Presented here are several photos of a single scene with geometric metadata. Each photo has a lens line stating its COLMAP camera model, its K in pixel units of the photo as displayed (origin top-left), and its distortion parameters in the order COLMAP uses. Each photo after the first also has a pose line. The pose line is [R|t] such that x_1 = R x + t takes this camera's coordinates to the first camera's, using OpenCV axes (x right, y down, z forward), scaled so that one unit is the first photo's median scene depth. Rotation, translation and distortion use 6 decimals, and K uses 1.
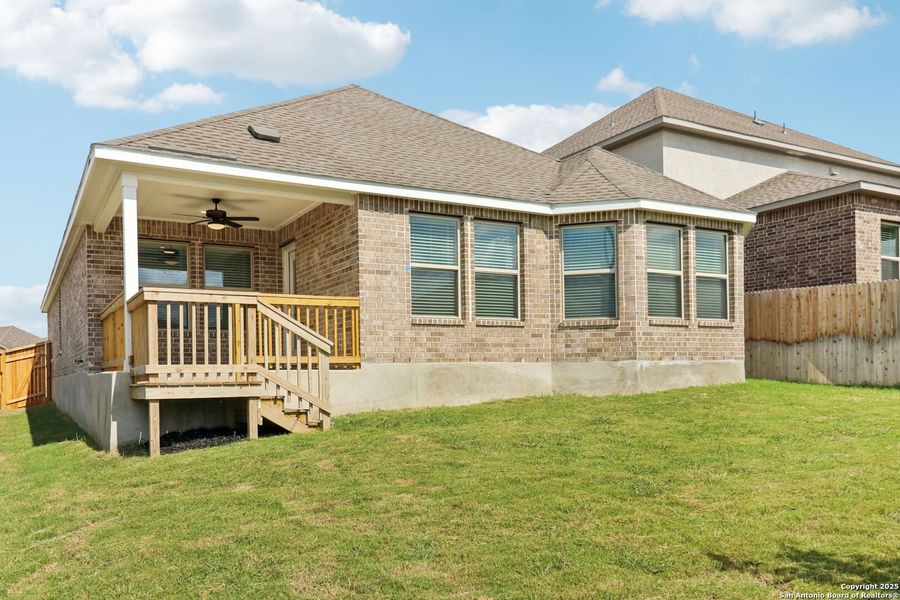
lens RADIAL K [[761.8, 0, 438.7], [0, 761.8, 370.5], [0, 0, 1]] dist [0.021740, 0.000632]
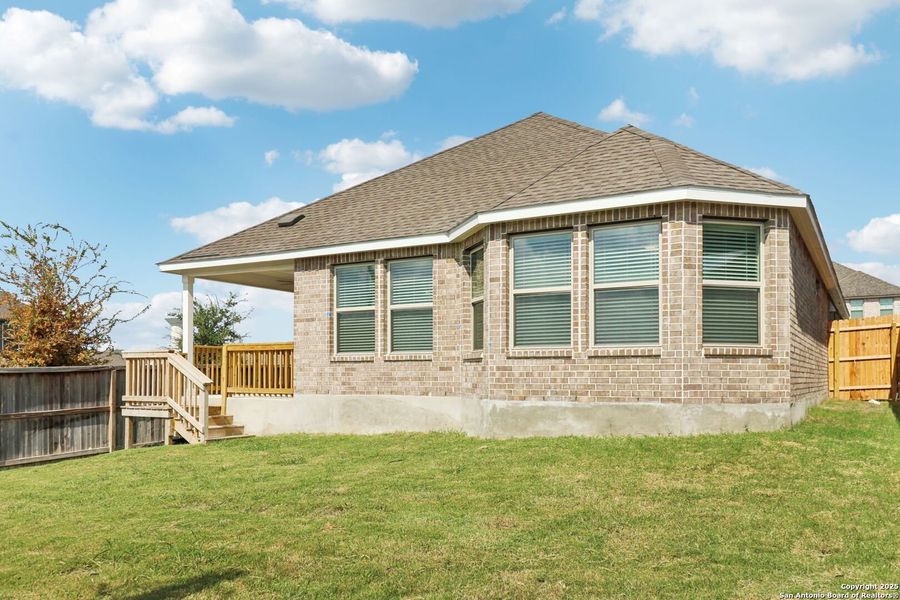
lens RADIAL K [[722.8, 0, 417.0], [0, 722.8, 354.4], [0, 0, 1]] dist [0.001105, 0.095023]
pose [[0.490023, -0.008043, -0.871673, 0.918392], [0.006111, 0.999965, -0.005792, -0.059393], [0.871688, -0.002489, 0.490054, 0.523132]]
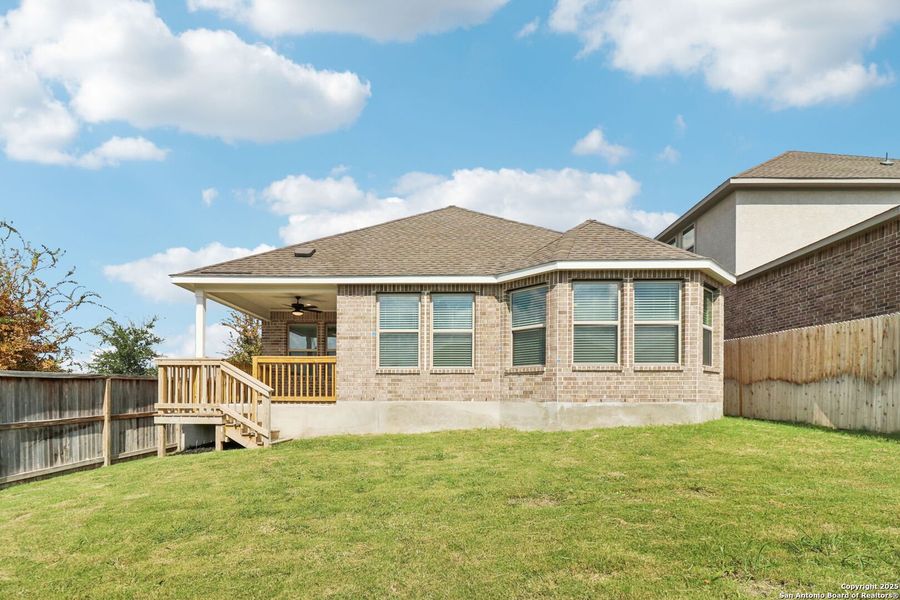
lens RADIAL K [[465.8, 0, 431.8], [0, 465.8, 397.7], [0, 0, 1]] dist [0.002839, 0.000717]
pose [[0.852930, 0.017792, -0.521722, 0.460065], [-0.008802, 0.999767, 0.019705, -0.031197], [0.521951, -0.012215, 0.852888, 0.293538]]
